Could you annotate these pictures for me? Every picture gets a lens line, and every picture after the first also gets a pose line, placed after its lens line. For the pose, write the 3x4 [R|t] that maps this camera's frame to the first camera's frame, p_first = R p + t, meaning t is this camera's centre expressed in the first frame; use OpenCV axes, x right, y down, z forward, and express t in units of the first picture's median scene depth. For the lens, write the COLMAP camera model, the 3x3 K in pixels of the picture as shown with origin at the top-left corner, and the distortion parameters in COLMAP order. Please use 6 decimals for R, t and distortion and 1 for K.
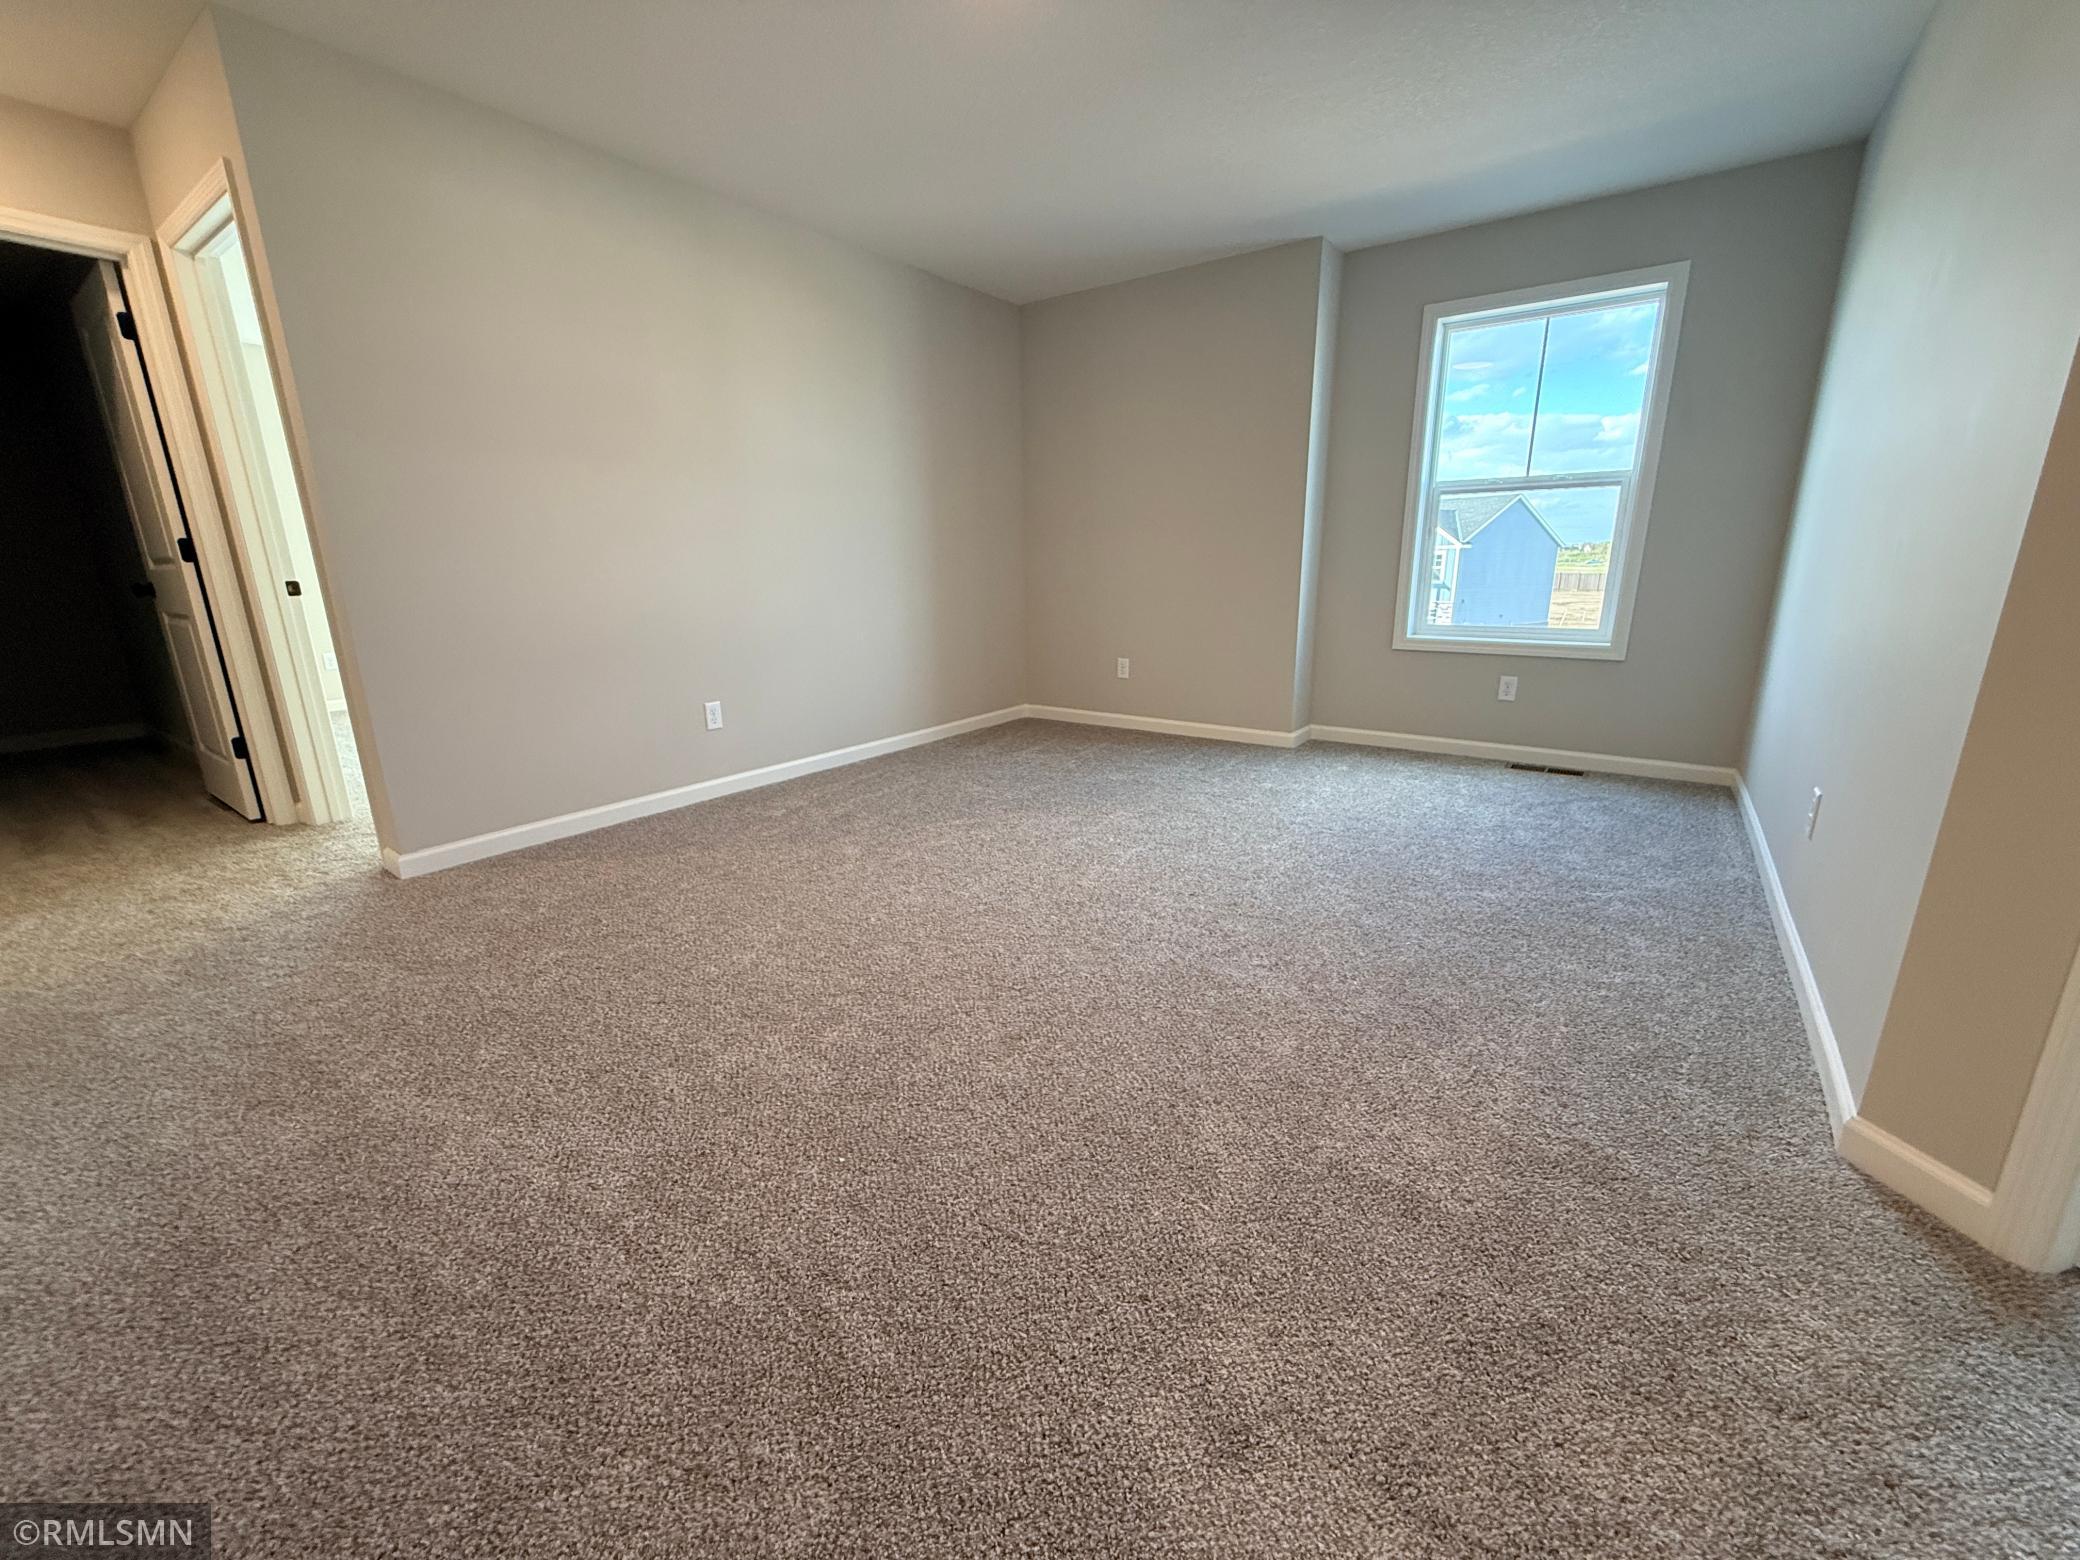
lens RADIAL K [[835.2, 0, 1036.9], [0, 835.2, 771.2], [0, 0, 1]] dist [0.002630, -0.000106]
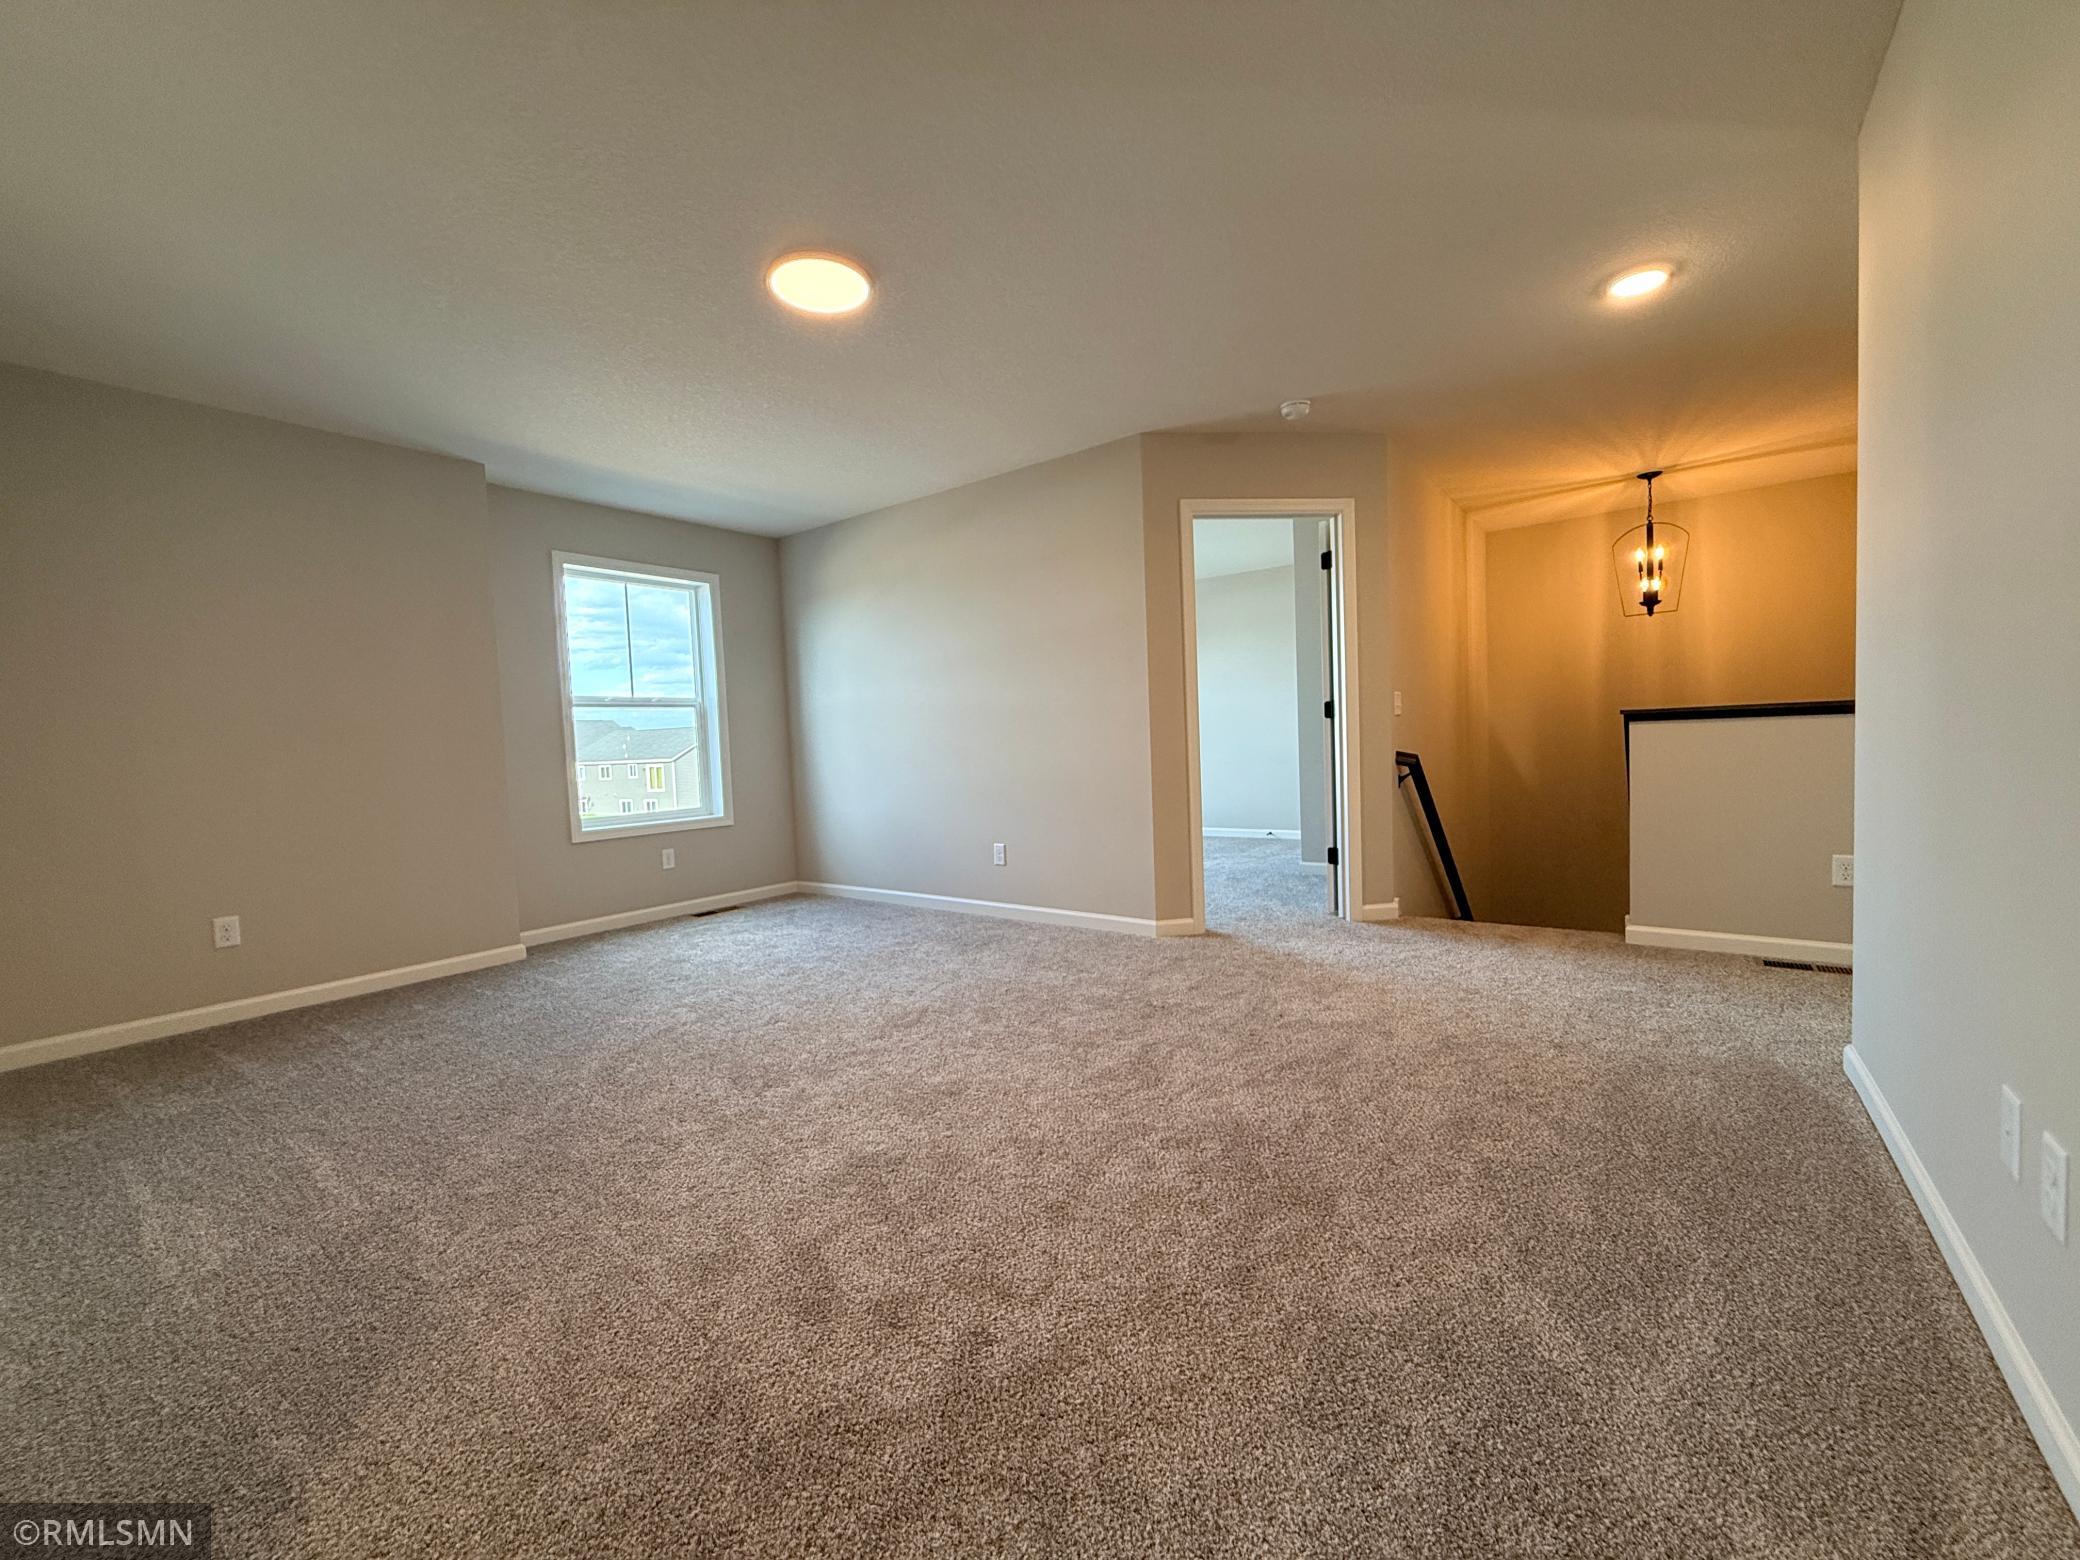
lens RADIAL K [[835.2, 0, 1036.9], [0, 835.2, 771.2], [0, 0, 1]] dist [0.002630, -0.000106]
pose [[0.017488, -0.027945, 0.999456, -0.693276], [0.285955, 0.957995, 0.021782, -0.097975], [-0.958083, 0.285419, 0.024745, 0.420930]]
